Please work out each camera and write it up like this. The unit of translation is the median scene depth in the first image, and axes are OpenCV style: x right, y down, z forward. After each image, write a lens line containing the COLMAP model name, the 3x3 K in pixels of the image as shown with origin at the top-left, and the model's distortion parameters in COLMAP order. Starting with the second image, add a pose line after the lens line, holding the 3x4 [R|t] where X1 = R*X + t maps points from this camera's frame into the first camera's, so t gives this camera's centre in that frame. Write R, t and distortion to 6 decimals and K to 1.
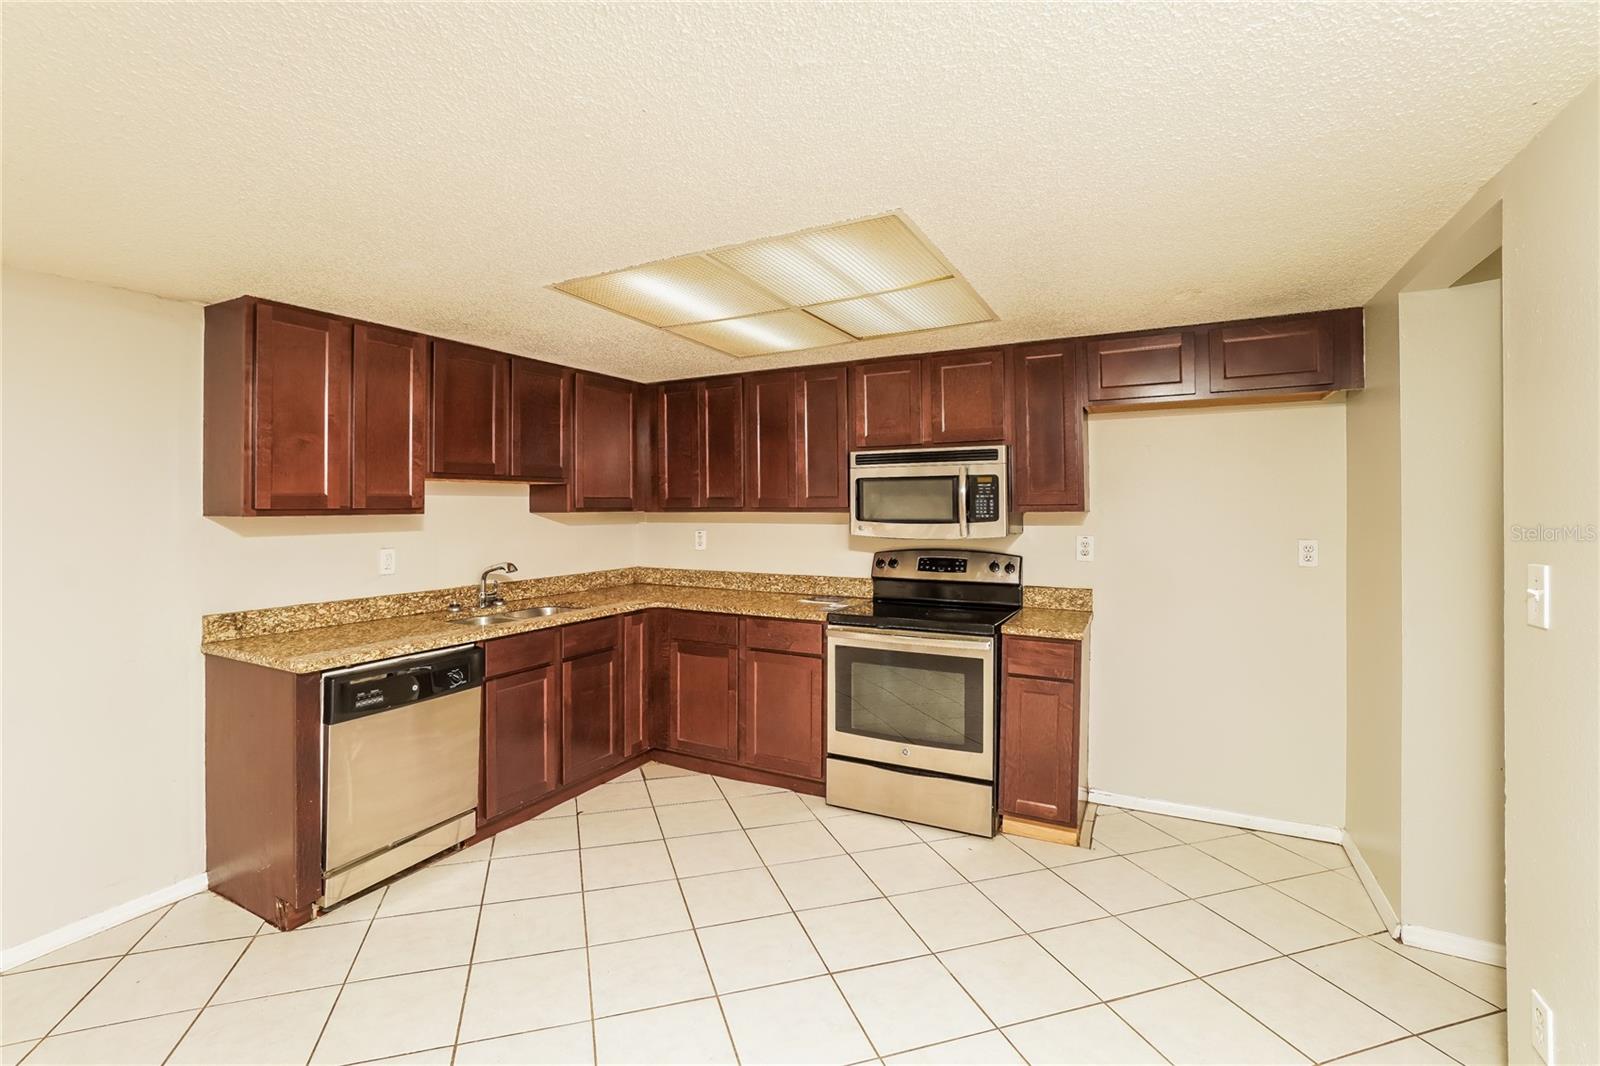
lens RADIAL K [[675.7, 0, 800.9], [0, 675.7, 508.9], [0, 0, 1]] dist [-0.042746, 0.000234]
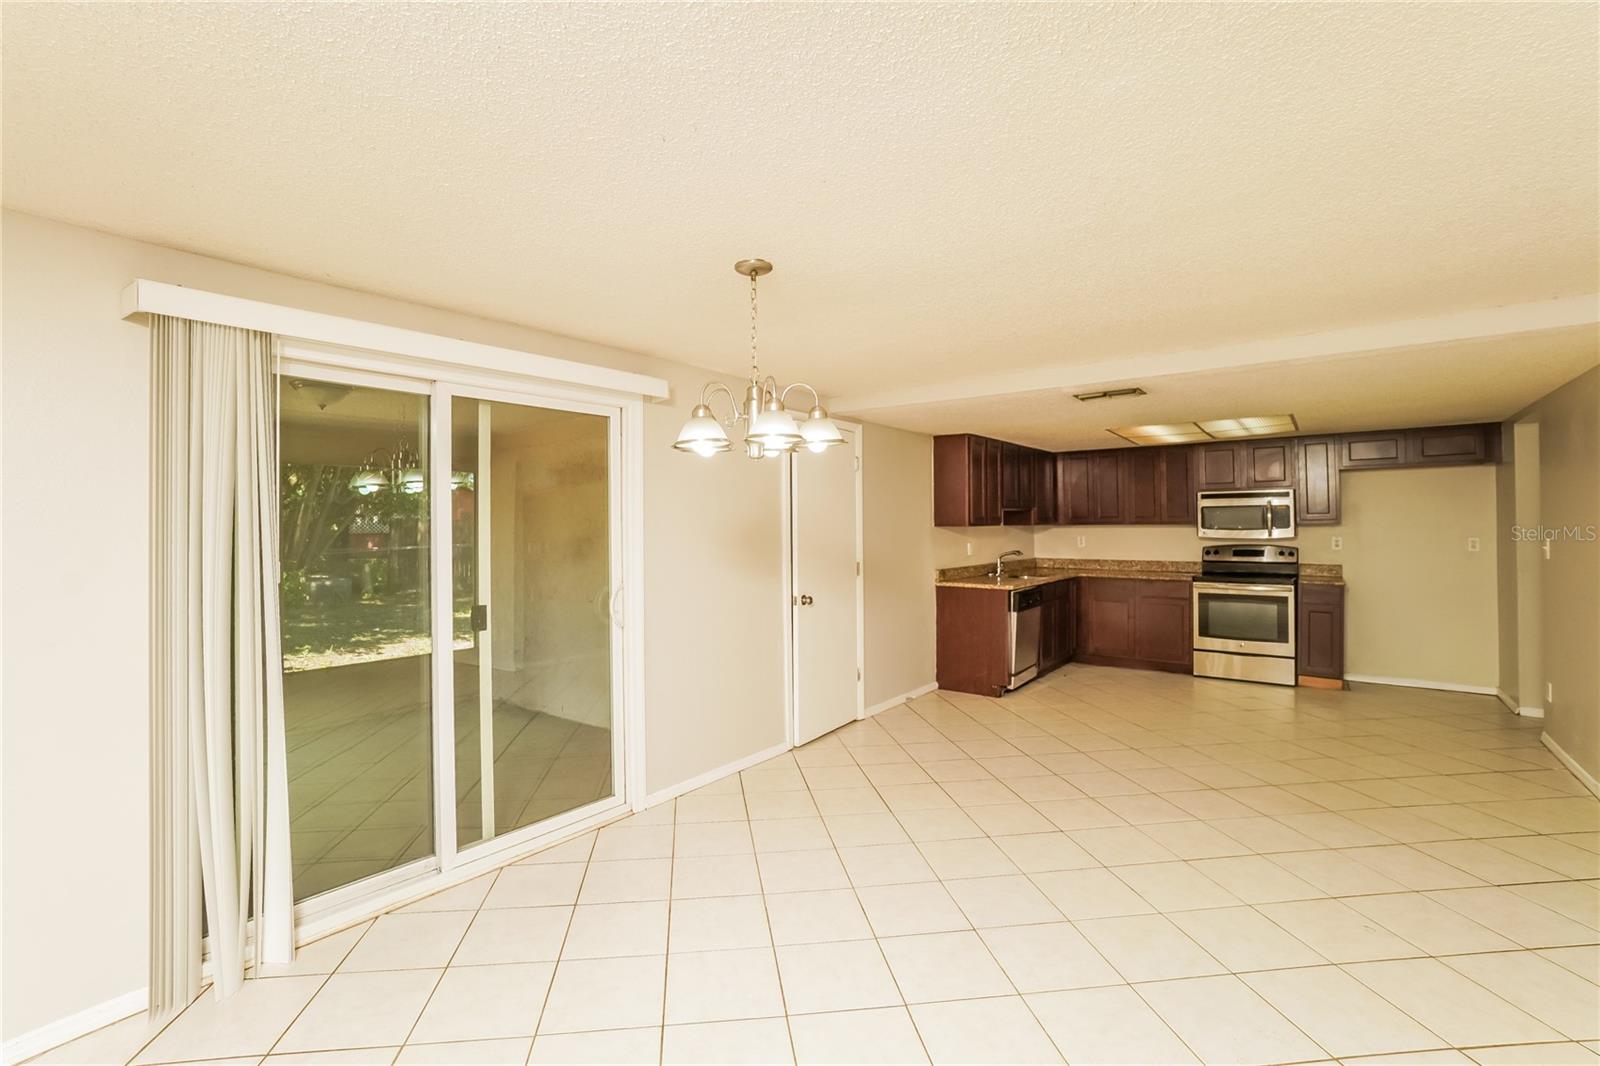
lens RADIAL K [[723.3, 0, 804.5], [0, 723.3, 527.6], [0, 0, 1]] dist [-0.000240, 0.000311]
pose [[0.989821, -0.003985, -0.142264, -0.773087], [0.004110, 0.999991, 0.000586, 0.008113], [0.142261, -0.001165, 0.989829, -1.227100]]
